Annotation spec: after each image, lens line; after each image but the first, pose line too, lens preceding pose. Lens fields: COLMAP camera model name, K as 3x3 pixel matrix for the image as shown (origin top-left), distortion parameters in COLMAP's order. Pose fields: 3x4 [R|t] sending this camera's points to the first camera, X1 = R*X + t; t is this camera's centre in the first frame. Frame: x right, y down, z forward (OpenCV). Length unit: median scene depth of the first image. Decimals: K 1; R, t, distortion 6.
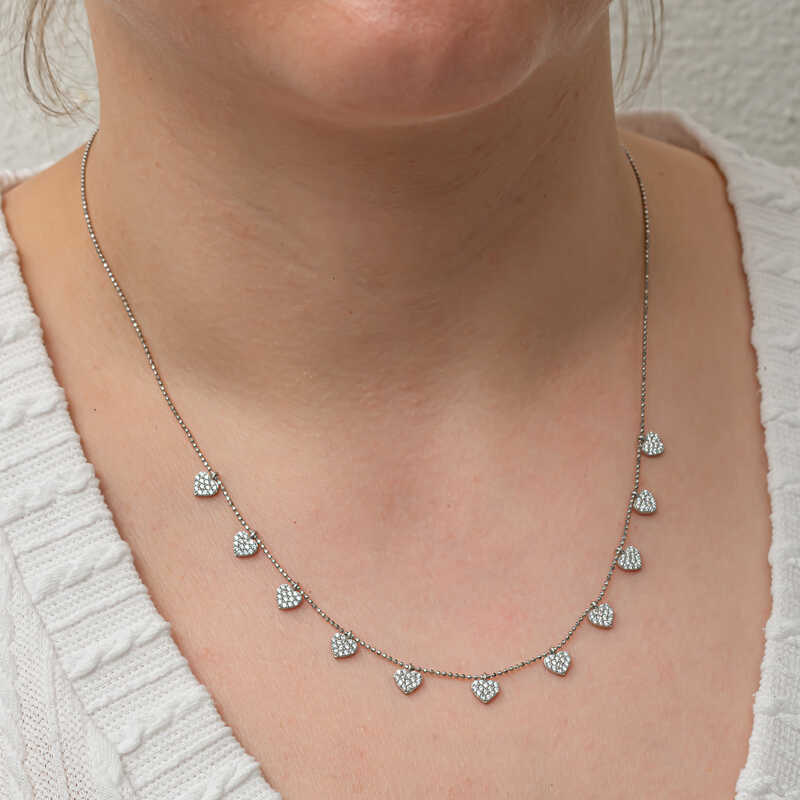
lens RADIAL K [[2127.6, 0, 400.0], [0, 2127.6, 400.0], [0, 0, 1]] dist [0.435555, -4.558886]
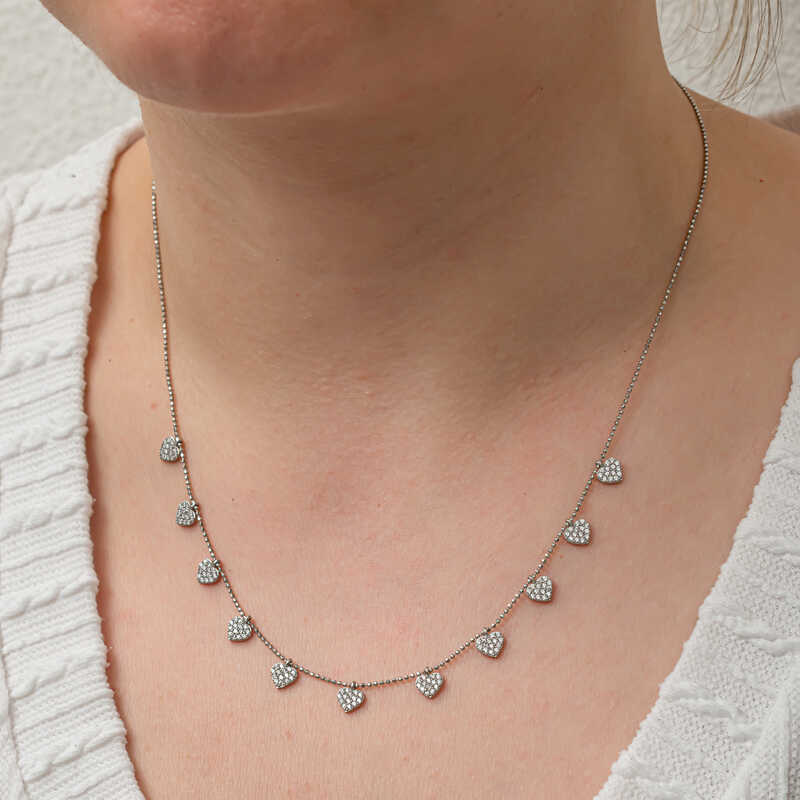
lens RADIAL K [[2348.7, 0, 401.2], [0, 2348.7, 362.6], [0, 0, 1]] dist [0.293783, -3.193491]
pose [[0.924106, 0.122801, -0.361867, 0.415781], [-0.116328, 0.992417, 0.039714, -0.058372], [0.364000, 0.005395, 0.931383, 0.012716]]
